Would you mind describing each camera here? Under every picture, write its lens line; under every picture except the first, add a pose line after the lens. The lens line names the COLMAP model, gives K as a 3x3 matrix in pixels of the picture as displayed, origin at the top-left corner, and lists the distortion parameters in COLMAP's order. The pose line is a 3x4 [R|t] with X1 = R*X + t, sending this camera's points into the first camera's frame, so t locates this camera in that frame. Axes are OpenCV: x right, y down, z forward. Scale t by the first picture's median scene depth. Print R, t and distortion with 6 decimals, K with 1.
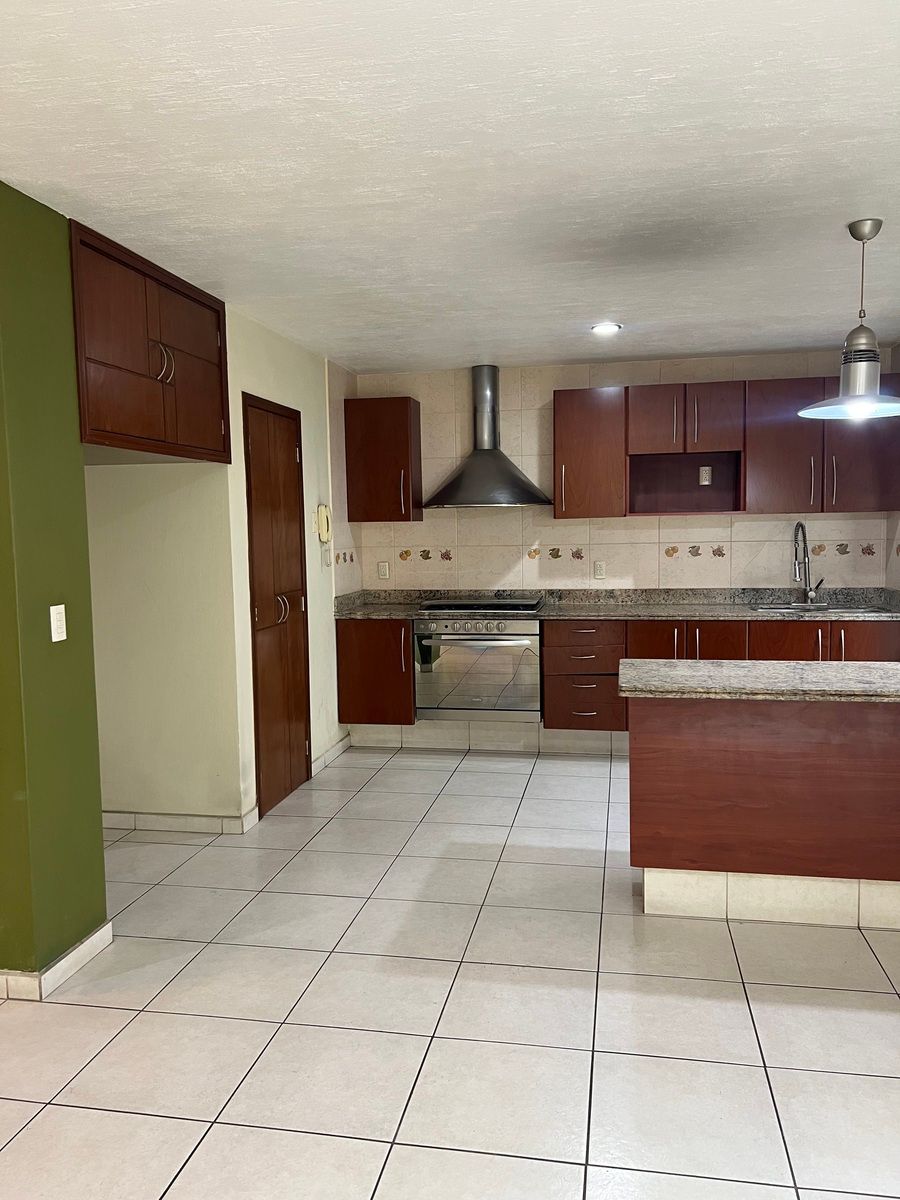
lens RADIAL K [[905.9, 0, 437.9], [0, 905.9, 606.3], [0, 0, 1]] dist [0.071244, -0.071517]
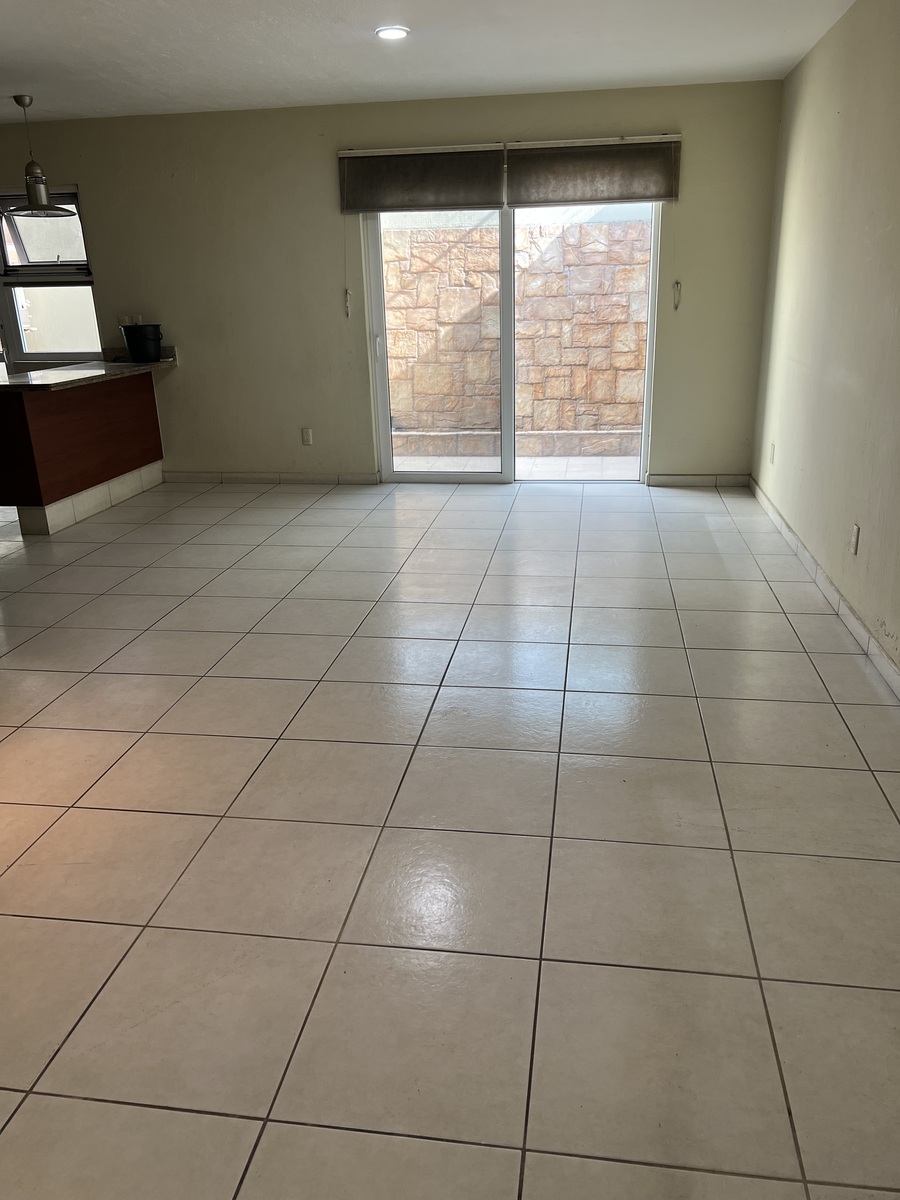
lens RADIAL K [[905.9, 0, 471.0], [0, 905.9, 604.8], [0, 0, 1]] dist [0.071244, -0.071517]
pose [[-0.046848, -0.316059, 0.947582, -0.807718], [0.116233, 0.940455, 0.319428, 0.011100], [-0.992117, 0.125105, -0.007322, 0.166702]]
